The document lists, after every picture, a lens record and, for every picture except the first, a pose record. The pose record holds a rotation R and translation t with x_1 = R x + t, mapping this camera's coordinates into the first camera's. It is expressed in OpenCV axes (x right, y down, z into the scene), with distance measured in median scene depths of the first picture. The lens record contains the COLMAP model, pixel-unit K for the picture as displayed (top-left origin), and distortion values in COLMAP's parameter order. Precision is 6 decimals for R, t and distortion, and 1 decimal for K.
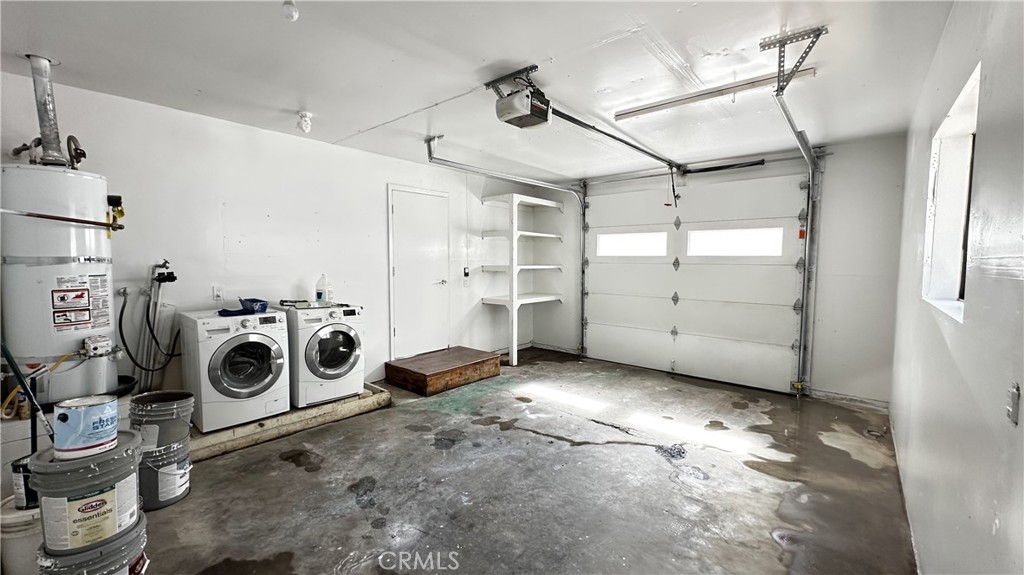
lens RADIAL K [[408.6, 0, 513.6], [0, 408.6, 284.0], [0, 0, 1]] dist [-0.001106, 0.000462]
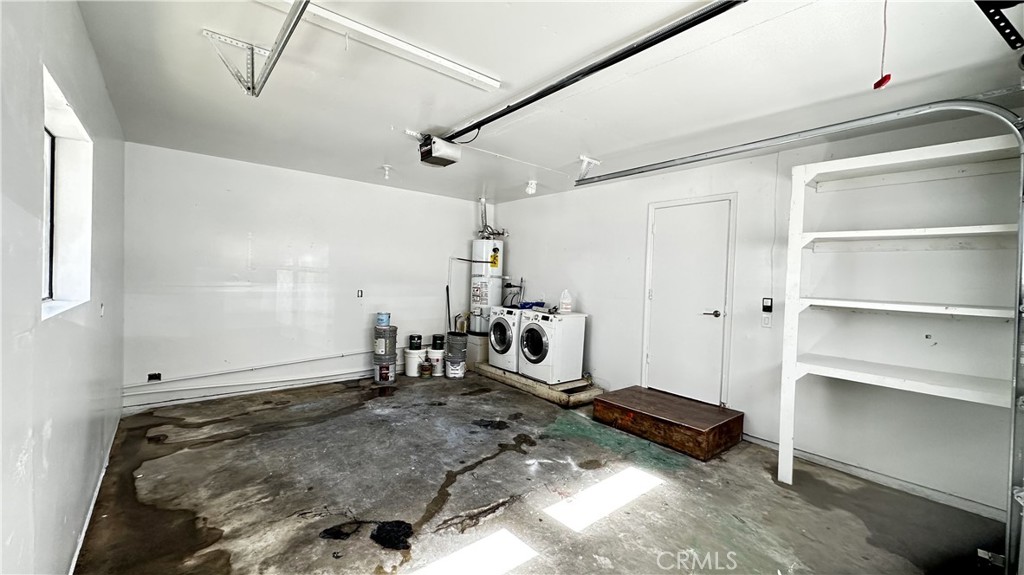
lens RADIAL K [[408.6, 0, 513.6], [0, 408.6, 287.1], [0, 0, 1]] dist [-0.001106, 0.000462]
pose [[-0.165664, 0.017377, -0.986029, 0.988819], [-0.094238, 0.994990, 0.033368, -0.069827], [0.981669, 0.098449, -0.163196, 1.194925]]
